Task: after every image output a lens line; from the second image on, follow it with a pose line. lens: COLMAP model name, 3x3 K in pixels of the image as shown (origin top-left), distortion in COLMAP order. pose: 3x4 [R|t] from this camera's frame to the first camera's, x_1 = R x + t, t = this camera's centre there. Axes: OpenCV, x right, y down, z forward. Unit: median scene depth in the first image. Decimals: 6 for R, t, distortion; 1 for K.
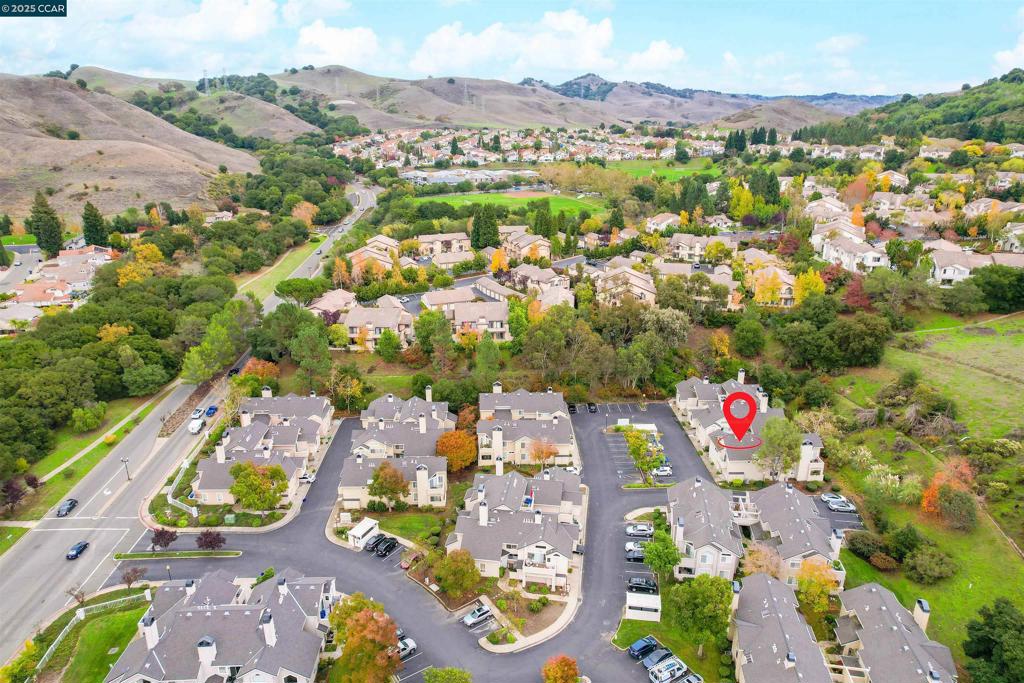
lens RADIAL K [[657.8, 0, 512.0], [0, 657.8, 341.5], [0, 0, 1]] dist [-0.039480, 0.059955]
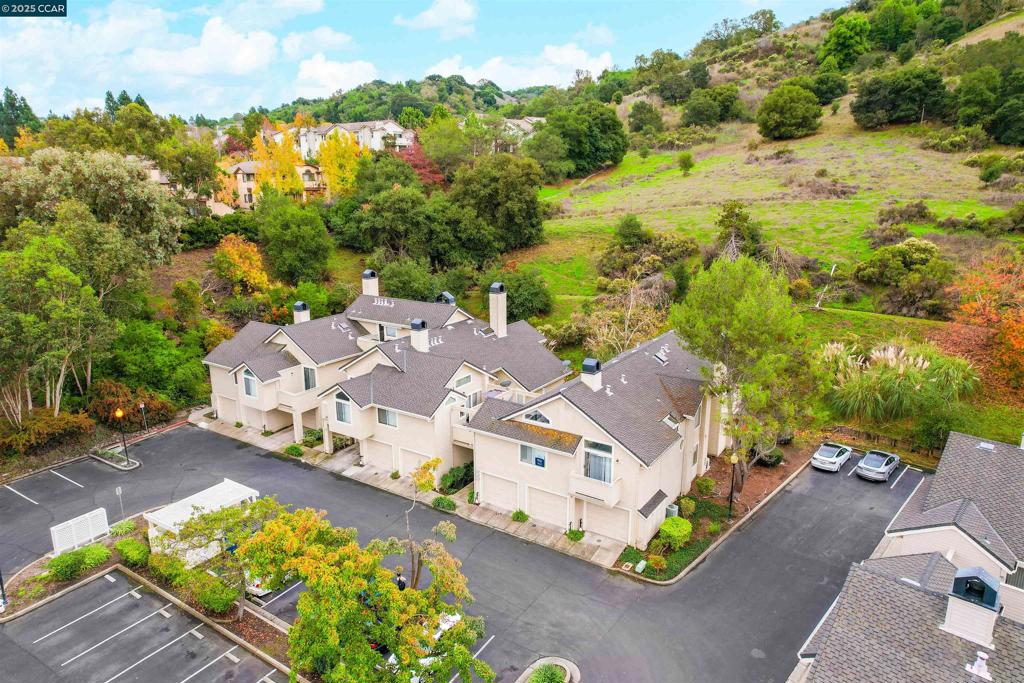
lens RADIAL K [[657.8, 0, 512.0], [0, 657.8, 341.5], [0, 0, 1]] dist [-0.039480, 0.059955]
pose [[0.571672, -0.202207, 0.795175, 0.081784], [0.273712, 0.960638, 0.047504, 0.085575], [-0.773481, 0.190492, 0.604516, 0.697280]]
